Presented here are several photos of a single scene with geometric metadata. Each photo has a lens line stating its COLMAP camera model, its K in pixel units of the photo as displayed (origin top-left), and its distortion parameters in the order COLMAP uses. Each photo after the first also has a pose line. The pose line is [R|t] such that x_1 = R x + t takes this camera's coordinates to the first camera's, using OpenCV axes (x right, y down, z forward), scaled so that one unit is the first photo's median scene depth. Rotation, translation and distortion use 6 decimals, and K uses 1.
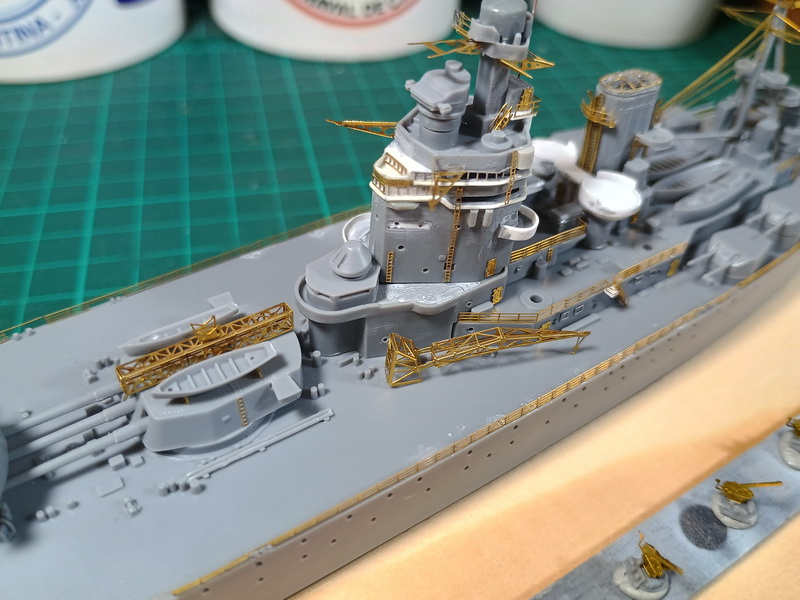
lens RADIAL K [[755.1, 0, 400.0], [0, 755.1, 300.0], [0, 0, 1]] dist [-0.009679, -0.030905]
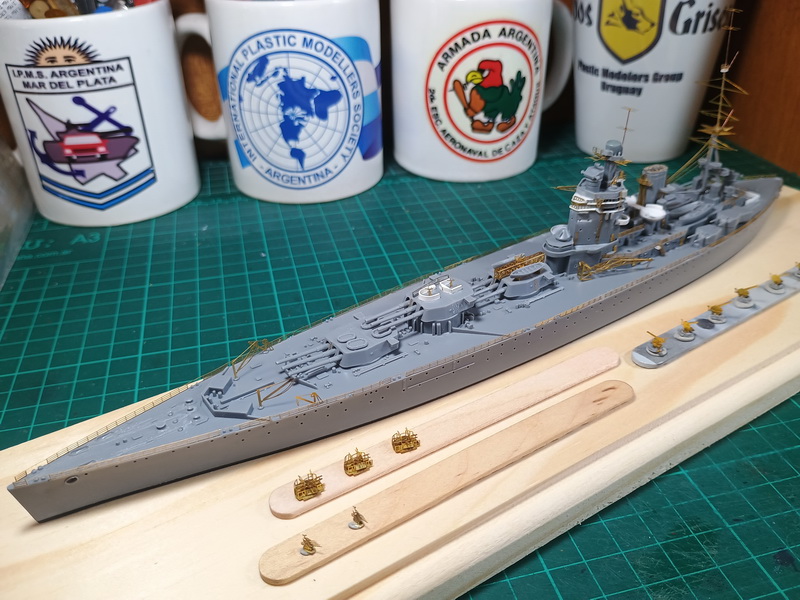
lens RADIAL K [[683.7, 0, 400.0], [0, 683.7, 300.0], [0, 0, 1]] dist [-0.002819, -0.001123]
pose [[0.997309, -0.063853, -0.036013, -0.559420], [0.057194, 0.985026, -0.162642, 0.528557], [0.045859, 0.160144, 0.986028, -1.391837]]
